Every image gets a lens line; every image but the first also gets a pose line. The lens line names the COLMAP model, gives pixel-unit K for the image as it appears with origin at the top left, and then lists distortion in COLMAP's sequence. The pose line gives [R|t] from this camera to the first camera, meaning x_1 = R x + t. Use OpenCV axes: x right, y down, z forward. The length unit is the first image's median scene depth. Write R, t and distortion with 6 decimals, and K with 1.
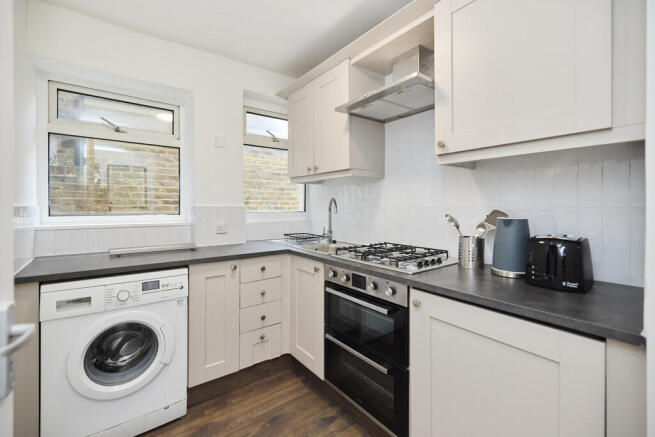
lens RADIAL K [[285.6, 0, 329.0], [0, 285.6, 210.1], [0, 0, 1]] dist [0.001670, 0.000281]
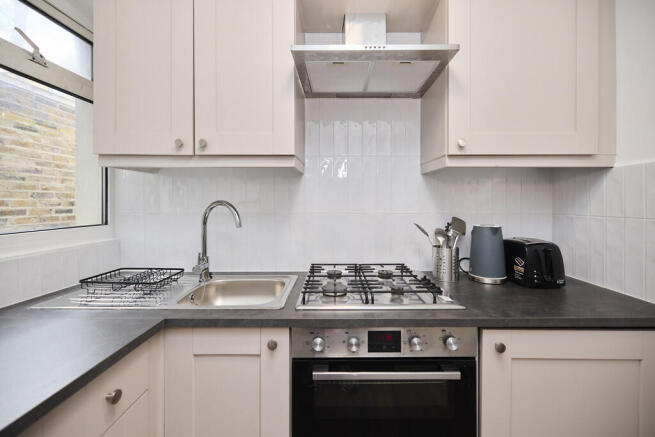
lens RADIAL K [[277.2, 0, 330.1], [0, 277.2, 204.5], [0, 0, 1]] dist [-0.000436, -0.000074]
pose [[0.605966, -0.005603, 0.795471, -0.352916], [0.012278, 0.999922, -0.002310, -0.037614], [-0.795396, 0.011167, 0.605987, 0.578594]]
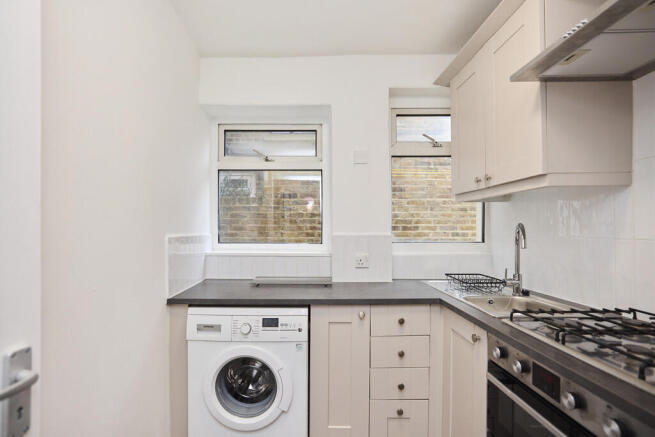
lens RADIAL K [[324.4, 0, 311.8], [0, 324.4, 232.3], [0, 0, 1]] dist [-0.021937, 0.001206]
pose [[0.790937, 0.005129, -0.611877, 0.098272], [-0.007156, 0.999974, -0.000869, -0.022919], [0.611856, 0.005066, 0.790953, 0.198755]]
